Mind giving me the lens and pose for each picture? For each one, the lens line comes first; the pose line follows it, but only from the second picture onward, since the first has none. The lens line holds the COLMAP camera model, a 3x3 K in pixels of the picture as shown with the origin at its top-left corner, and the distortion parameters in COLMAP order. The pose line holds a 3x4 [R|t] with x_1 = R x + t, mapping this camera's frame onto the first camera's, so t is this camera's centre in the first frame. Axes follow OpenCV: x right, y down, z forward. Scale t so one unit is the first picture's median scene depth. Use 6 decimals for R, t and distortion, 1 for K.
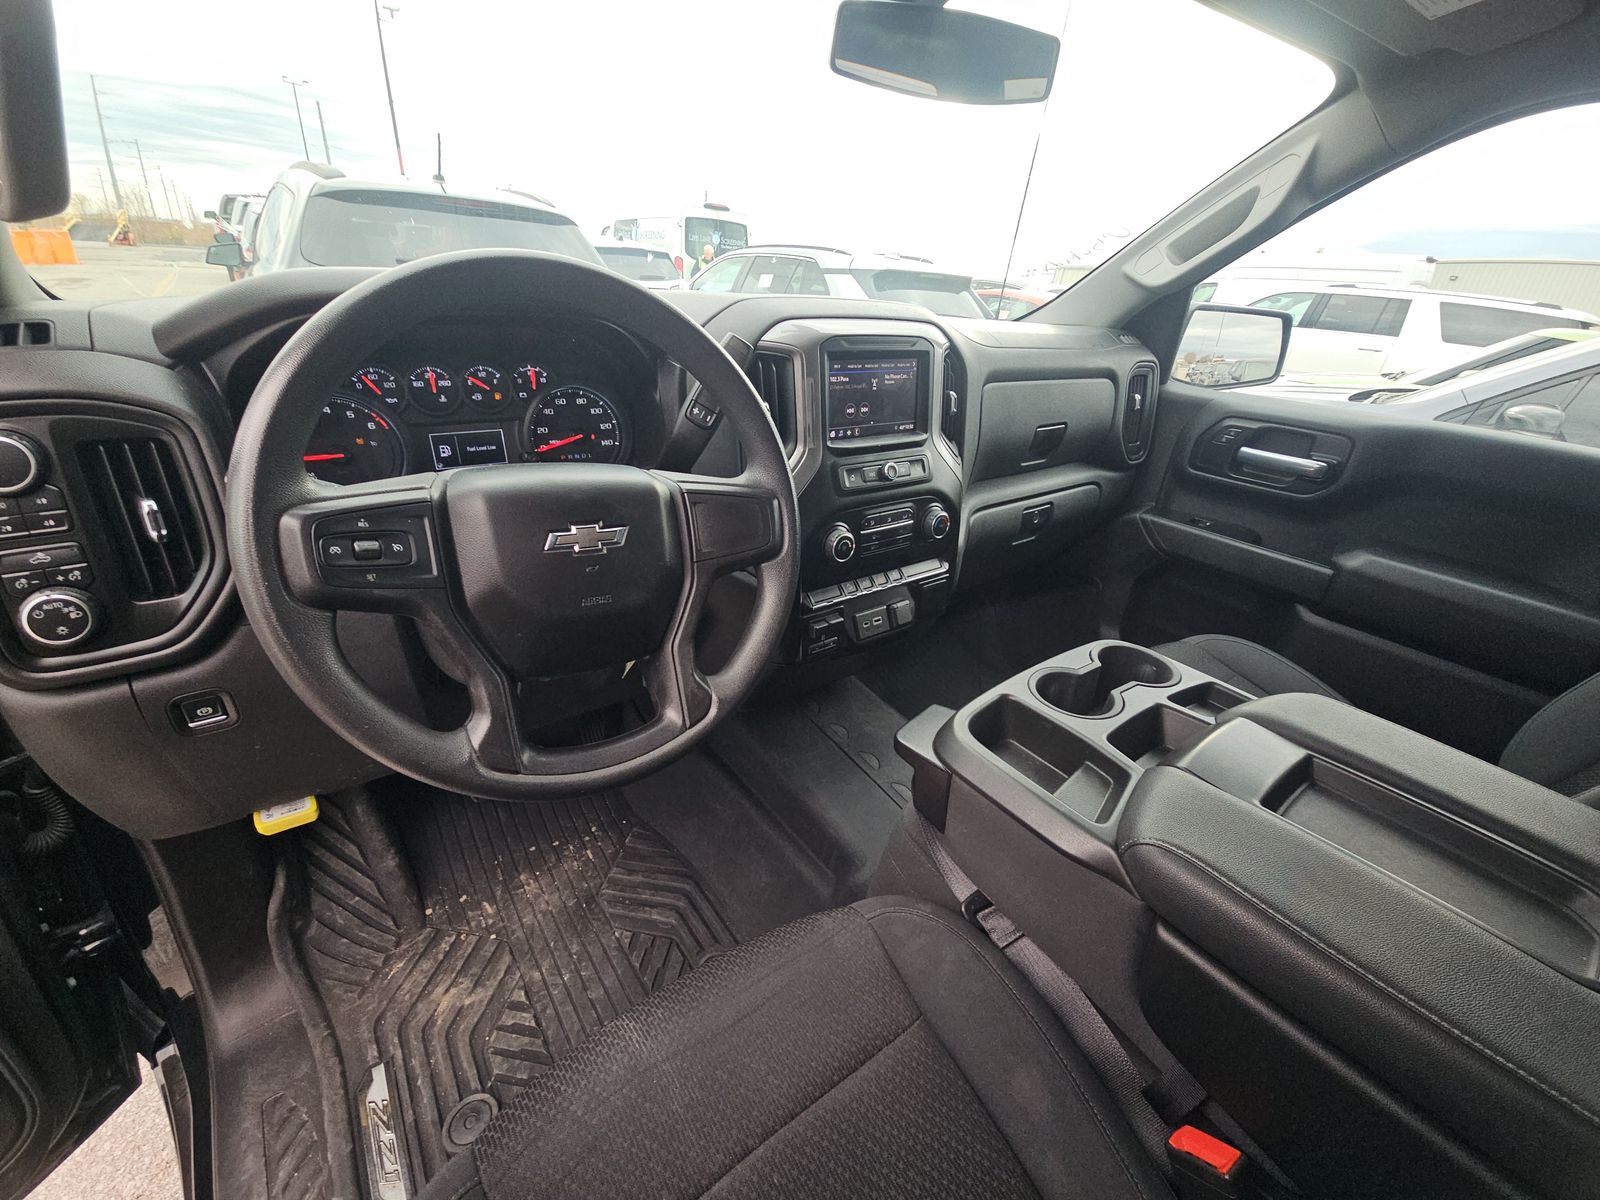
lens RADIAL K [[643.5, 0, 803.0], [0, 643.5, 605.4], [0, 0, 1]] dist [0.005720, -0.006383]
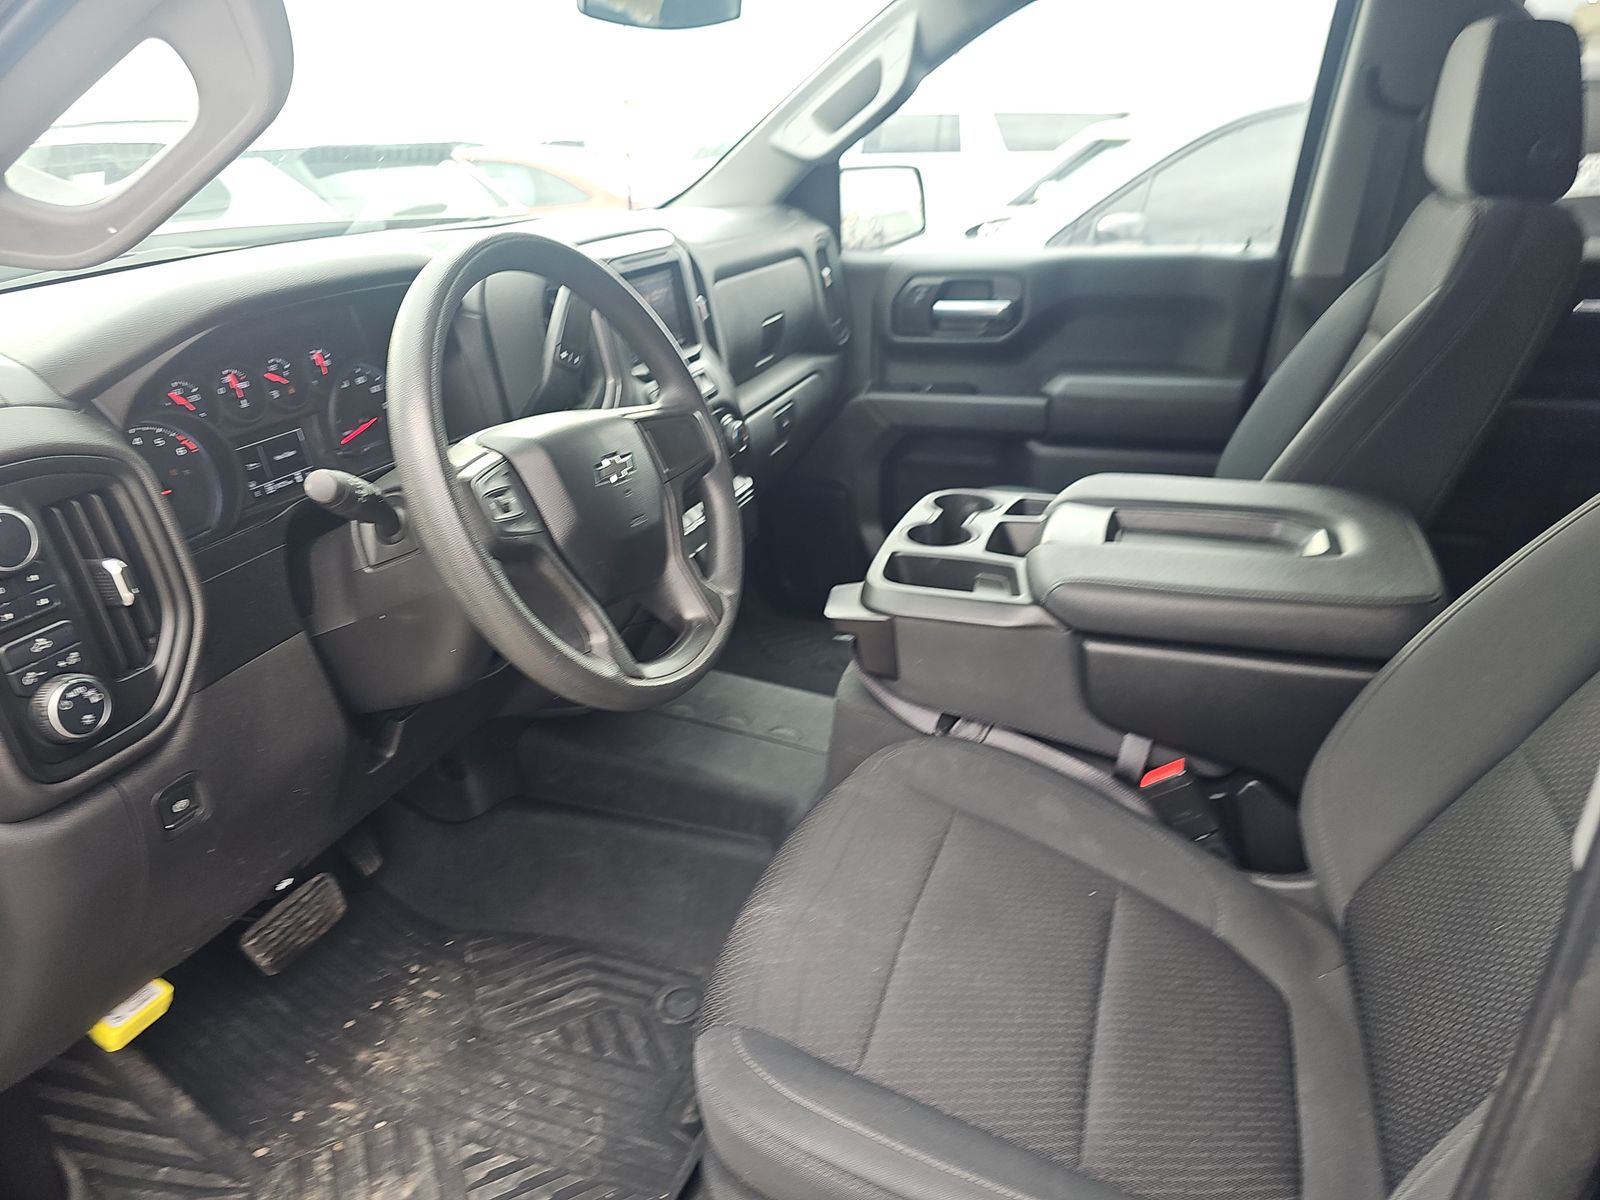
lens RADIAL K [[1072.3, 0, 804.1], [0, 1072.3, 579.7], [0, 0, 1]] dist [0.054957, -0.058459]
pose [[0.828849, -0.296030, 0.474737, -0.719922], [0.328191, 0.944477, 0.015950, 0.112195], [-0.453100, 0.142584, 0.879983, -0.545712]]
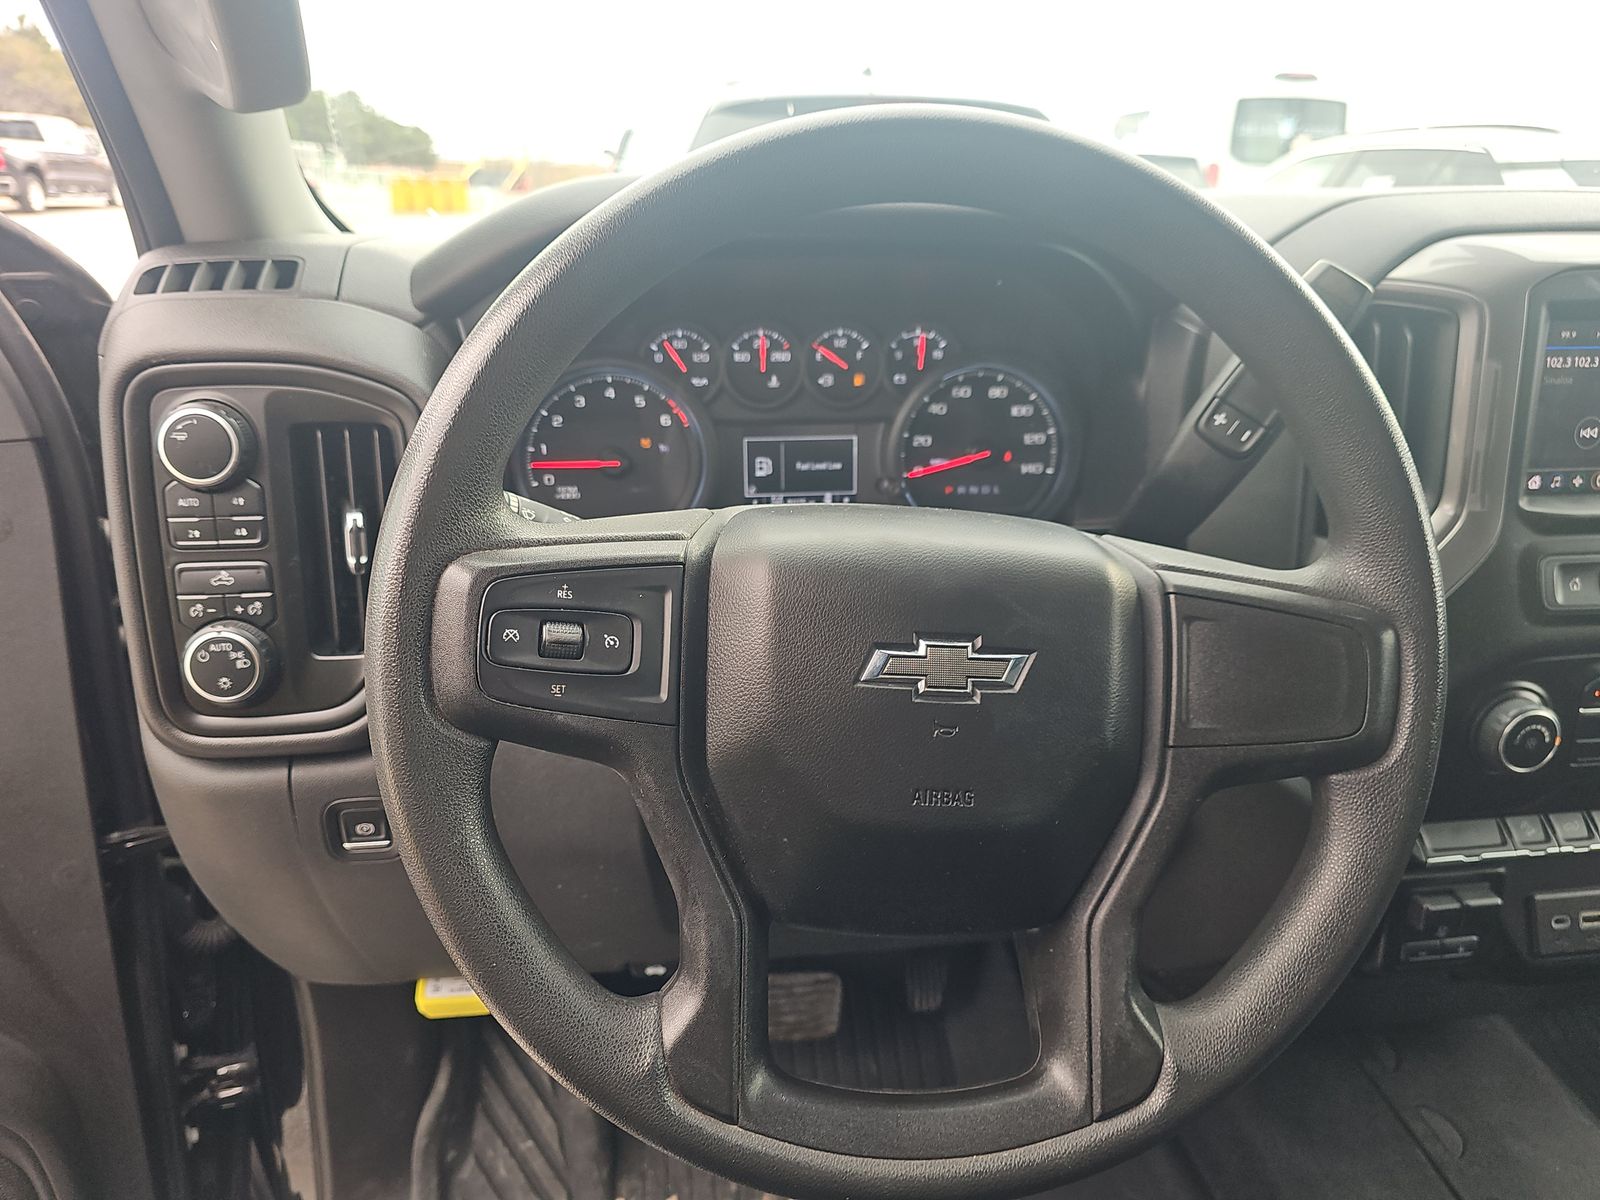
lens RADIAL K [[1065.5, 0, 800.0], [0, 1065.5, 600.0], [0, 0, 1]] dist [0.028742, -0.043075]
pose [[0.870252, 0.124071, -0.476726, -0.041884], [-0.179060, 0.981237, -0.071499, -0.057422], [0.458910, 0.147584, 0.876140, 0.180014]]
